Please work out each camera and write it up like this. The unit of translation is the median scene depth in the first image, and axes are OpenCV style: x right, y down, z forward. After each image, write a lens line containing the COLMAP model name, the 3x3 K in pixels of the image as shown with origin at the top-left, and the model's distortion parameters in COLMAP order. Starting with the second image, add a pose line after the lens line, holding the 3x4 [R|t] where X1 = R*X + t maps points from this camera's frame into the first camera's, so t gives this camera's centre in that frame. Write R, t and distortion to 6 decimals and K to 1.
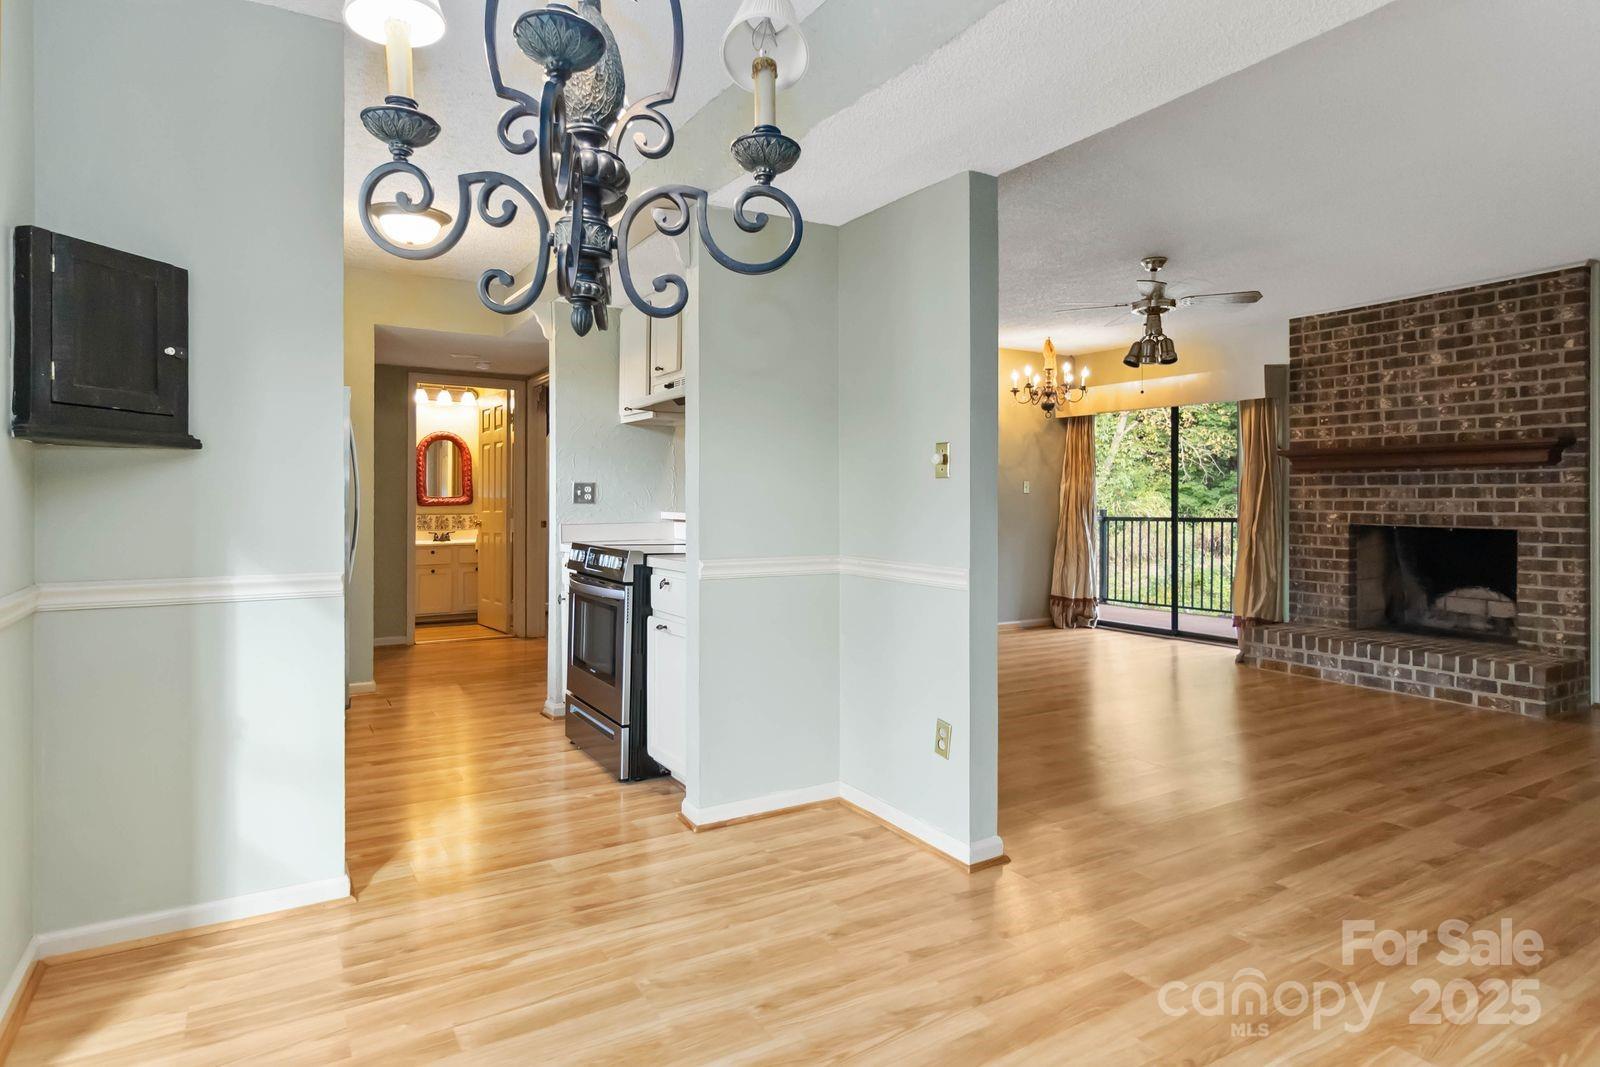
lens RADIAL K [[903.6, 0, 800.5], [0, 903.6, 499.6], [0, 0, 1]] dist [-0.002119, 0.004318]
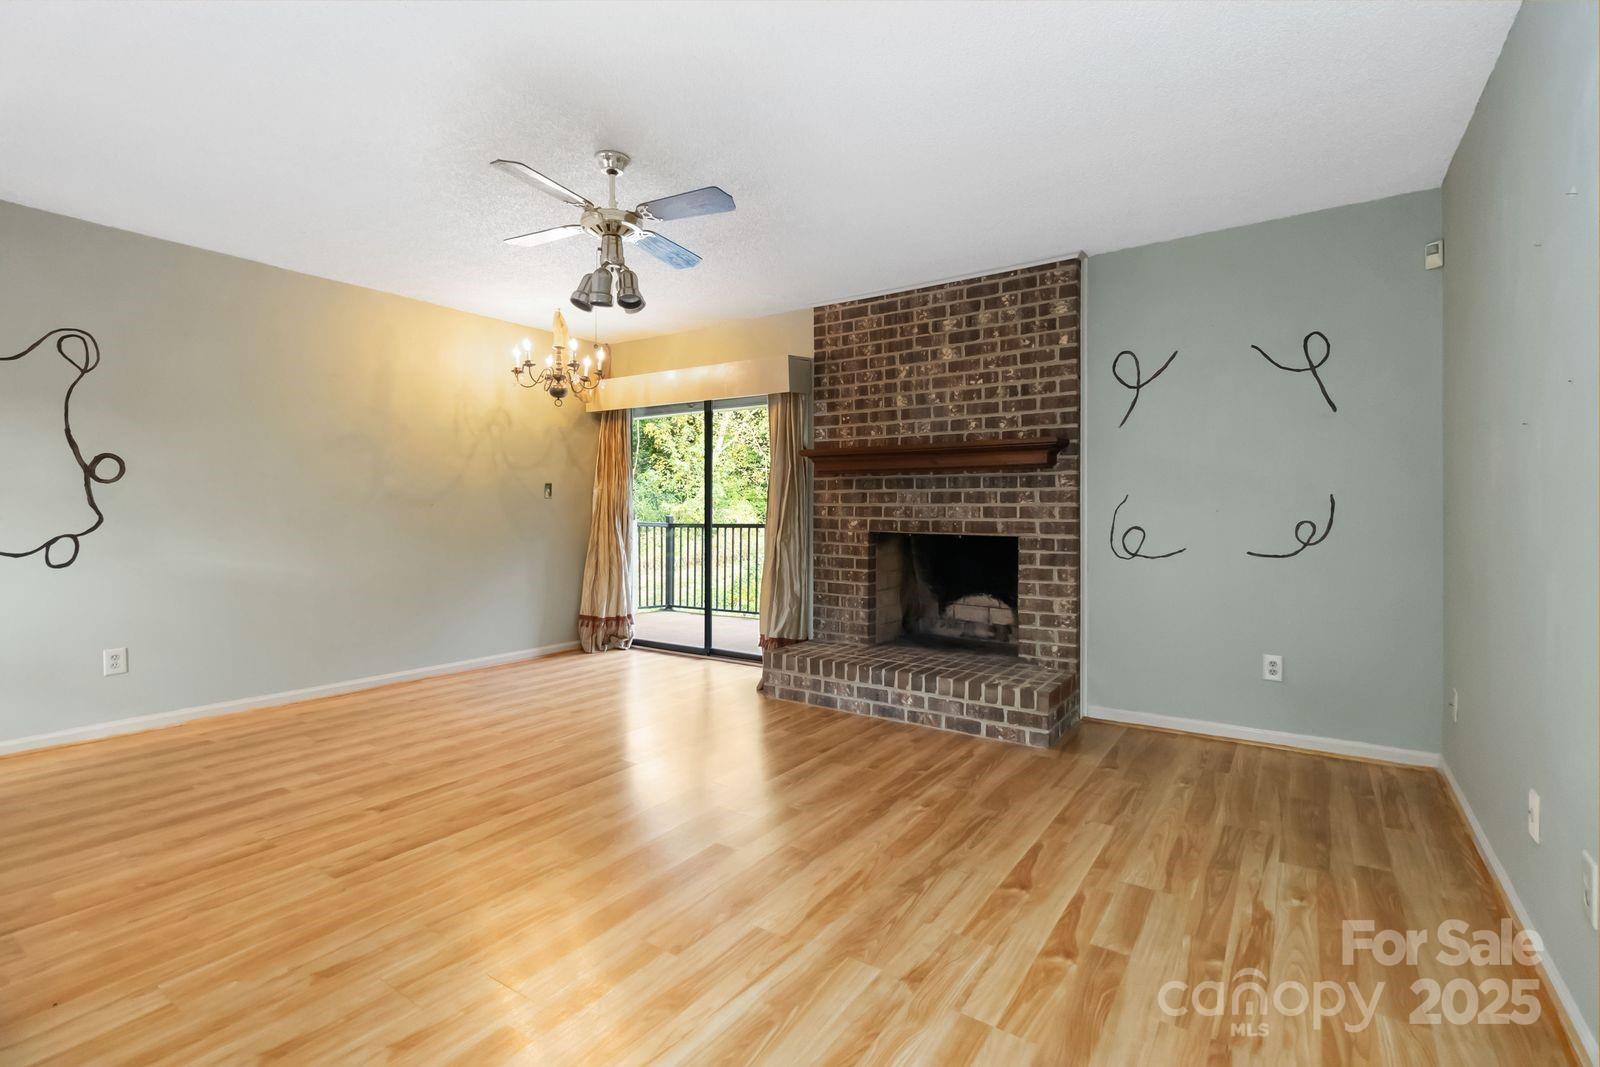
lens RADIAL K [[741.4, 0, 817.7], [0, 741.4, 508.7], [0, 0, 1]] dist [-0.000670, -0.000445]
pose [[0.903024, 0.001533, 0.429587, 0.237330], [-0.001543, 0.999999, -0.000326, 0.004252], [-0.429587, -0.000368, 0.903026, 0.341862]]
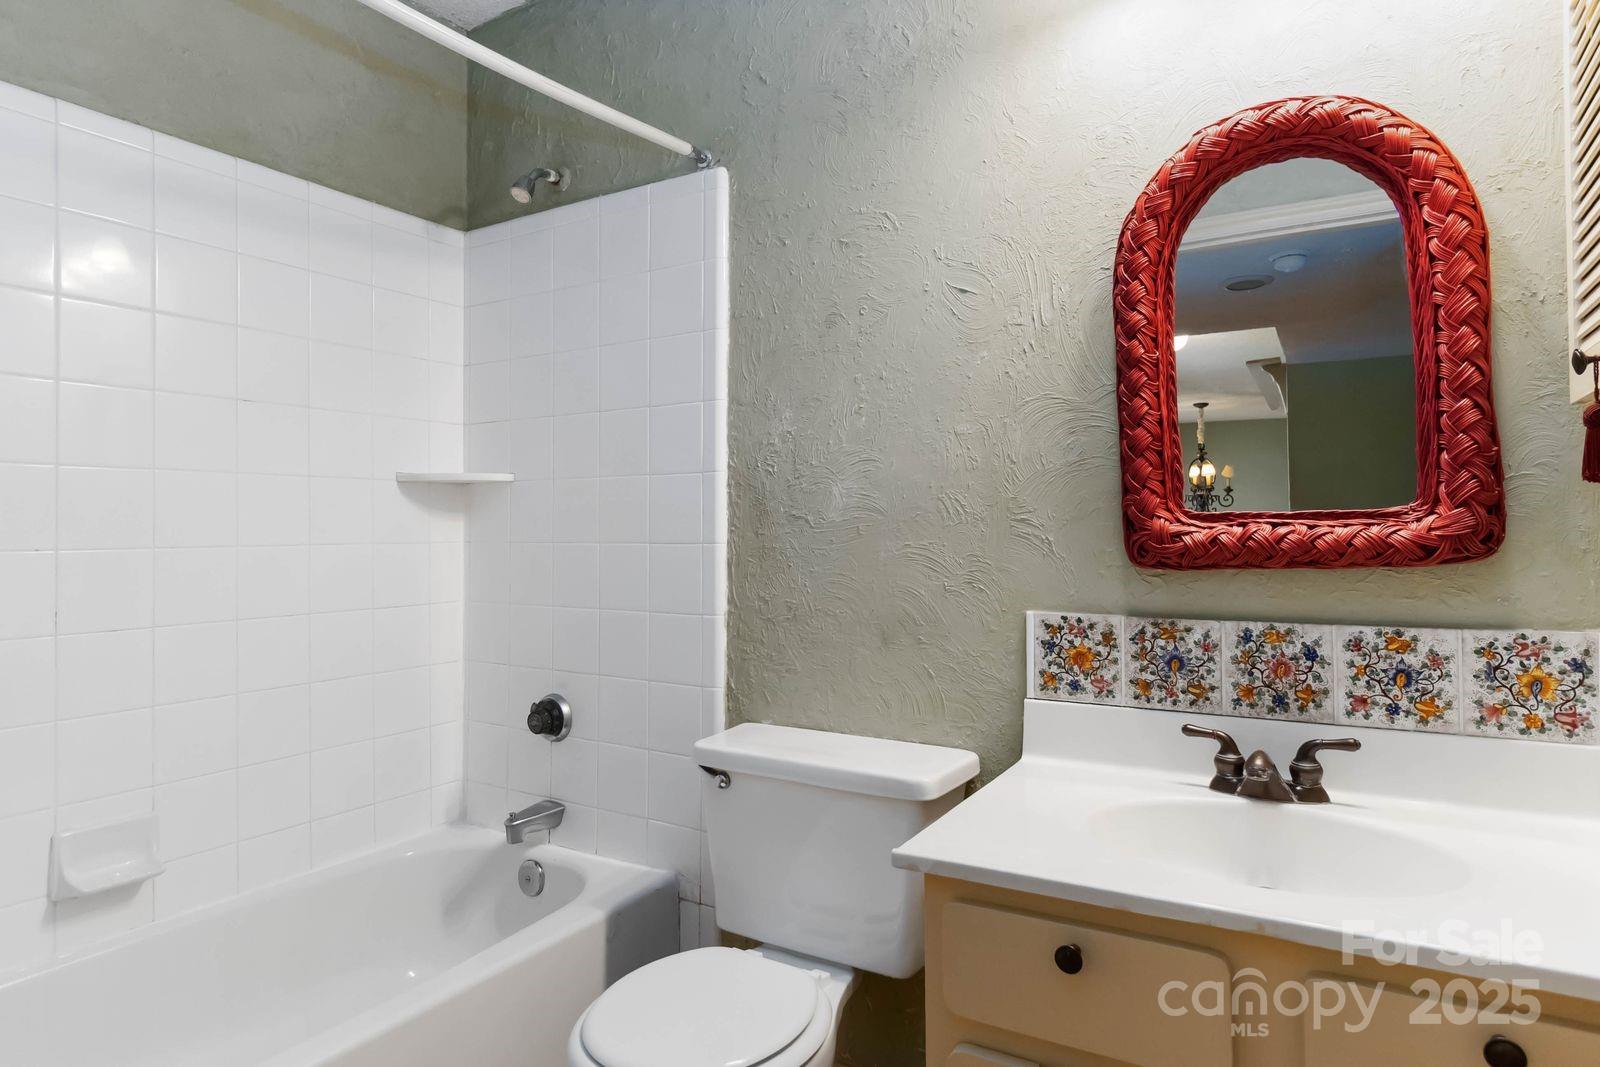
lens RADIAL K [[914.9, 0, 801.8], [0, 914.9, 526.5], [0, 0, 1]] dist [-0.004606, -0.000220]
pose [[0.474060, -0.012937, -0.880397, -0.418860], [0.008952, 0.999911, -0.009873, 0.000693], [0.880447, -0.003201, 0.474134, 1.210108]]
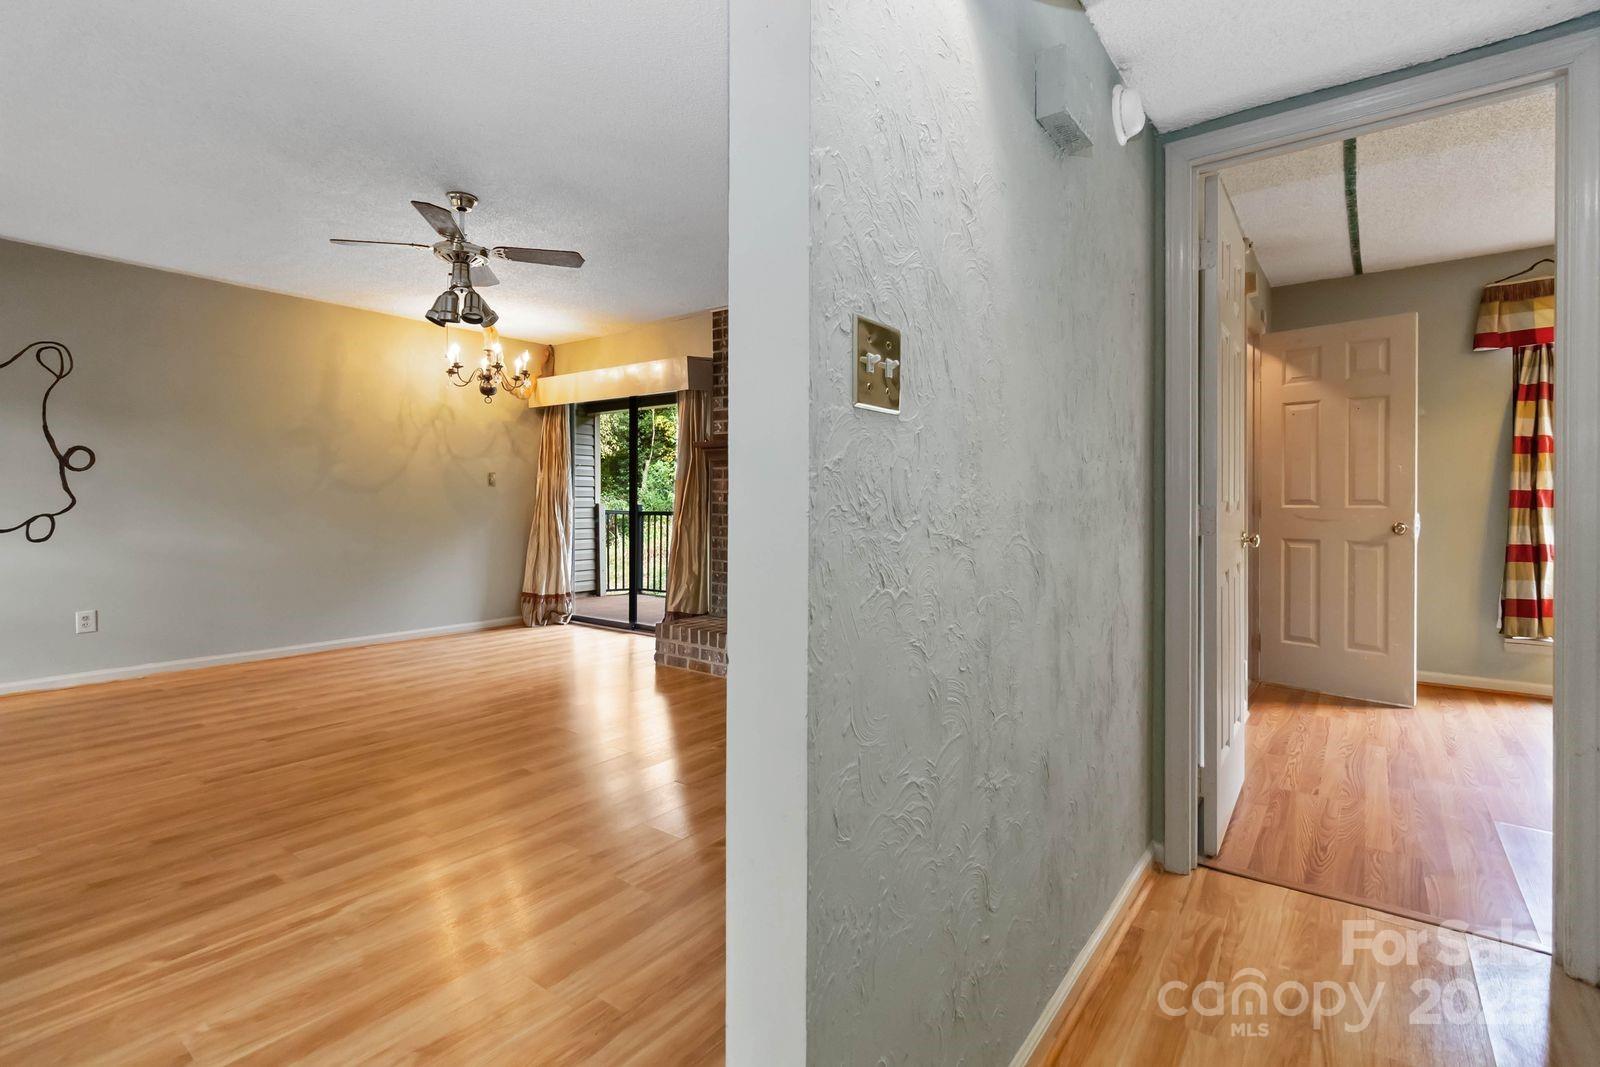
lens RADIAL K [[741.4, 0, 819.7], [0, 741.4, 504.1], [0, 0, 1]] dist [-0.000670, -0.000445]
pose [[0.922360, 0.002052, 0.386327, 0.354247], [-0.004384, 0.999977, 0.005156, 0.008911], [-0.386307, -0.006449, 0.922348, 0.202908]]
